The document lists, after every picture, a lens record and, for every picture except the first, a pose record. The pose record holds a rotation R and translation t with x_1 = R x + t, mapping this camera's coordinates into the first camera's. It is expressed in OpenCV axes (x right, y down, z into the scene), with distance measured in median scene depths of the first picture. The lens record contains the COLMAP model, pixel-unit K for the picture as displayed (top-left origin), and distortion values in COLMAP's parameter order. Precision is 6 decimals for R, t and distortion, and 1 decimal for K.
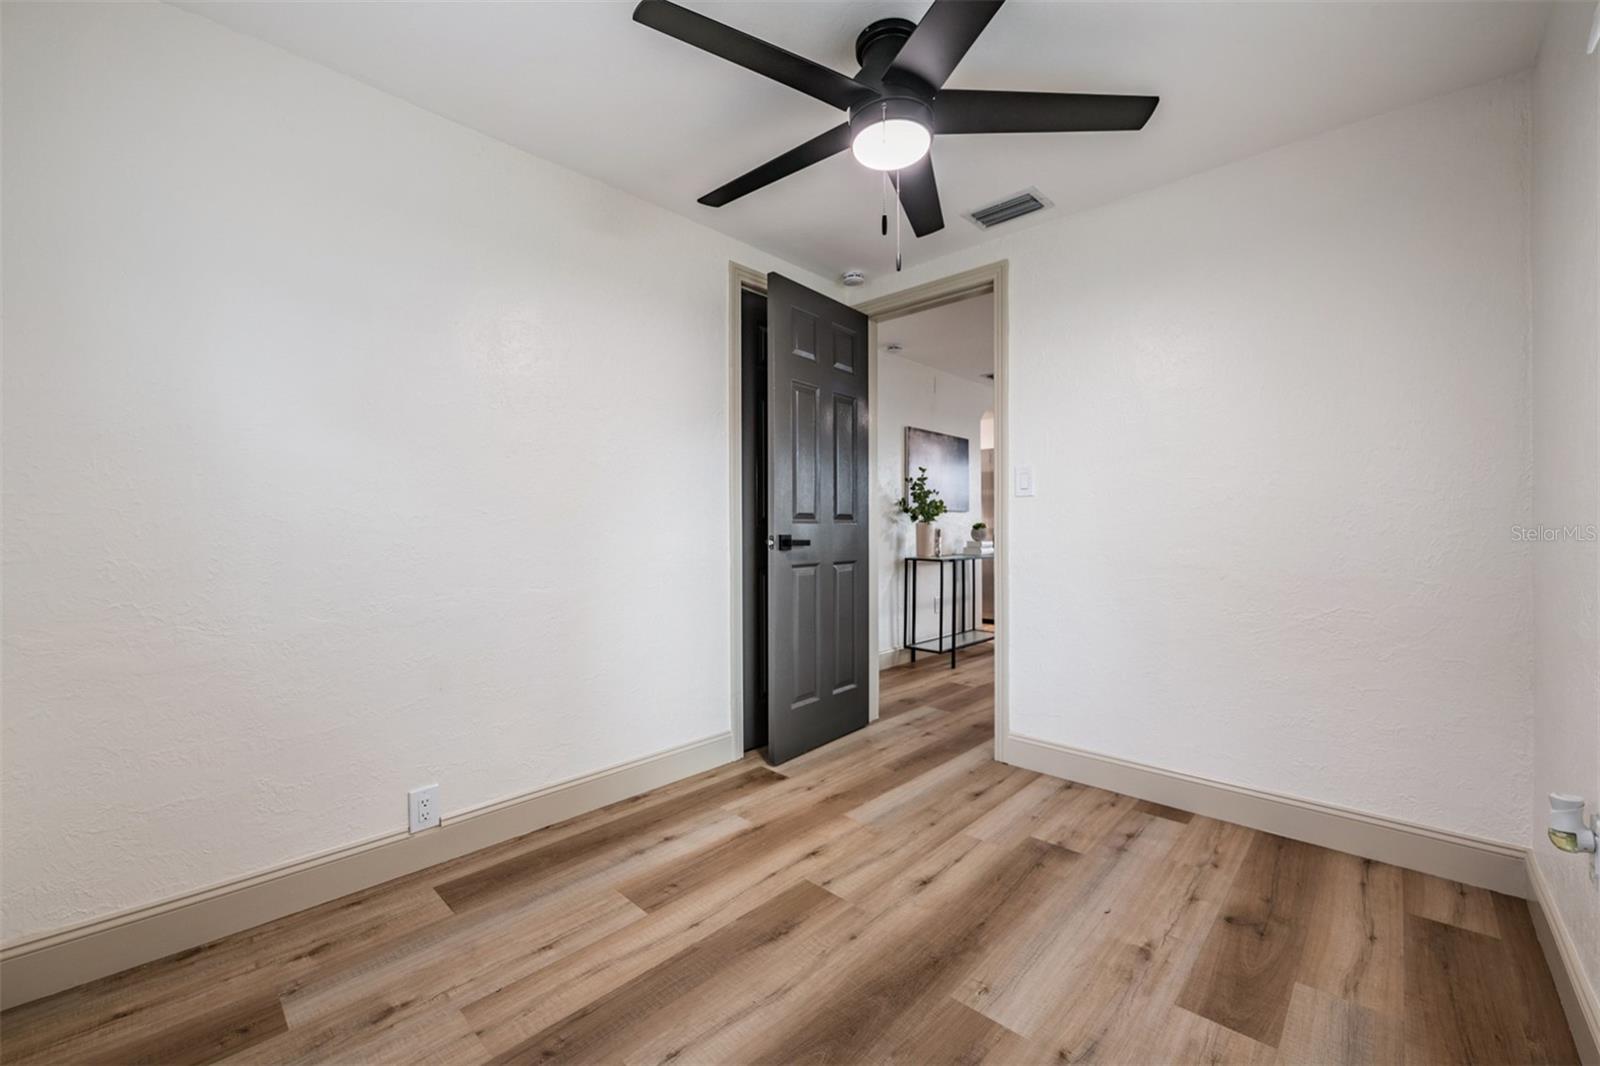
lens RADIAL K [[632.9, 0, 800.6], [0, 632.9, 530.2], [0, 0, 1]] dist [-0.007988, 0.001166]
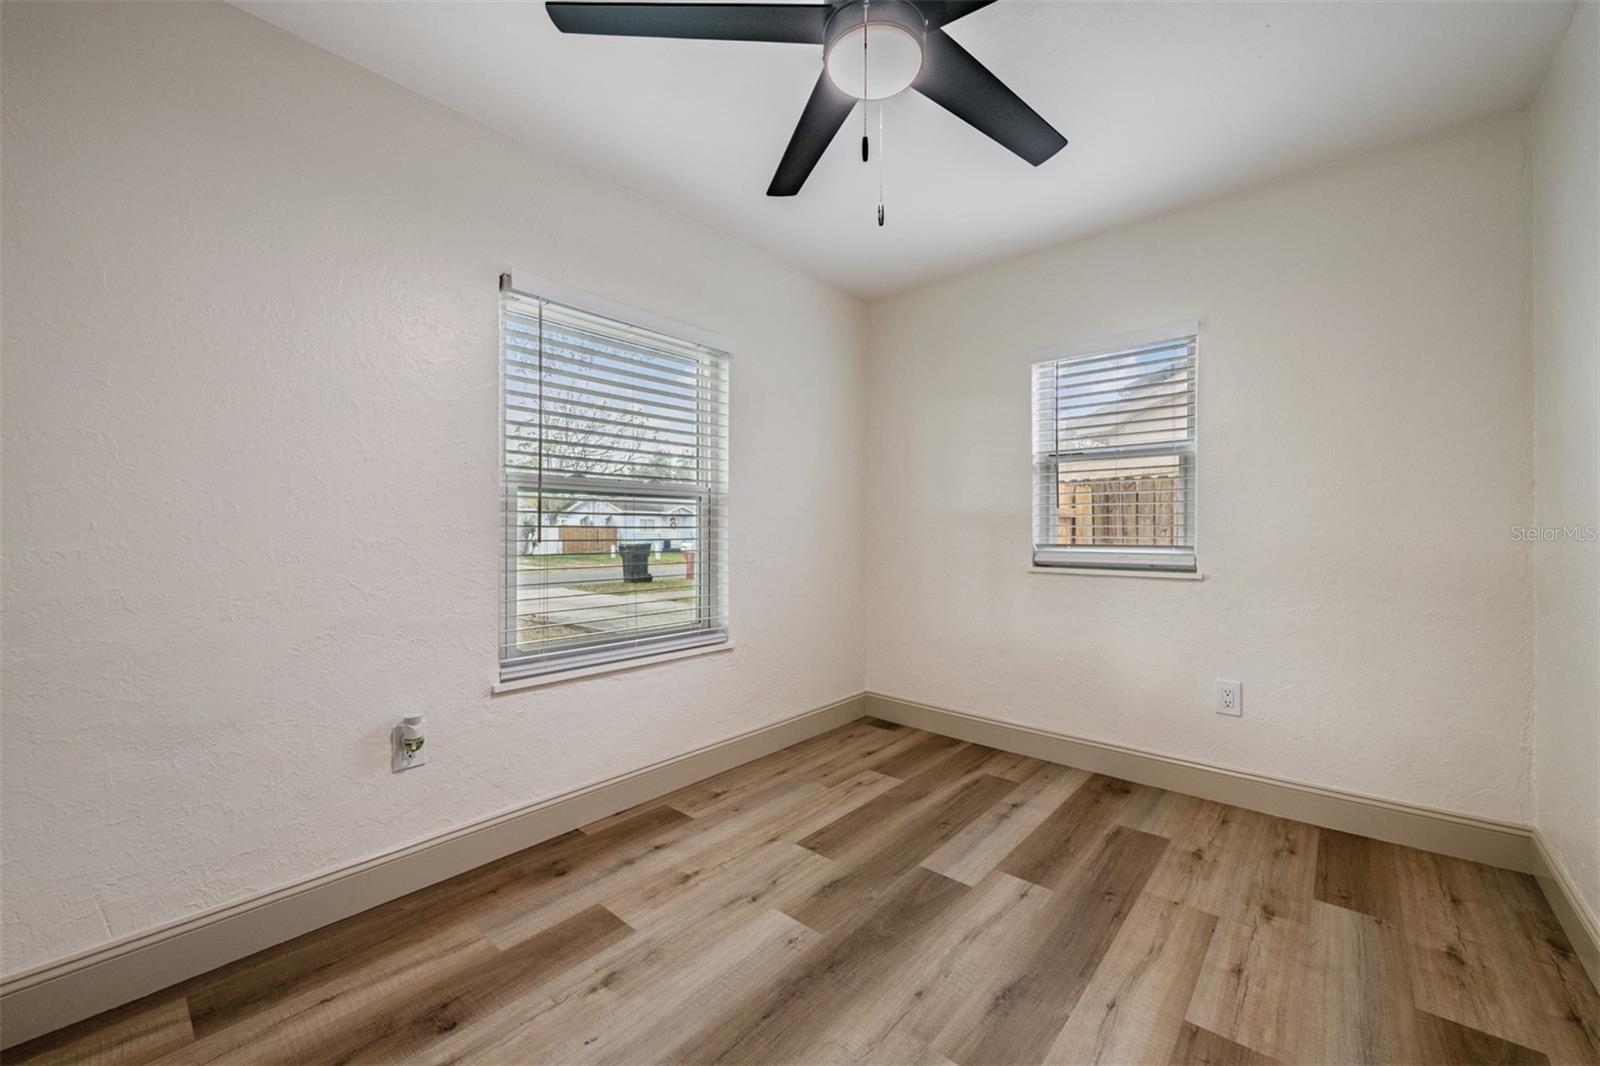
lens RADIAL K [[632.9, 0, 798.2], [0, 632.9, 534.4], [0, 0, 1]] dist [-0.007988, 0.001166]
pose [[-0.999036, 0.001626, -0.043864, 0.305868], [0.001561, 0.999998, 0.001510, 0.002902], [0.043866, 0.001440, -0.999036, 1.974503]]
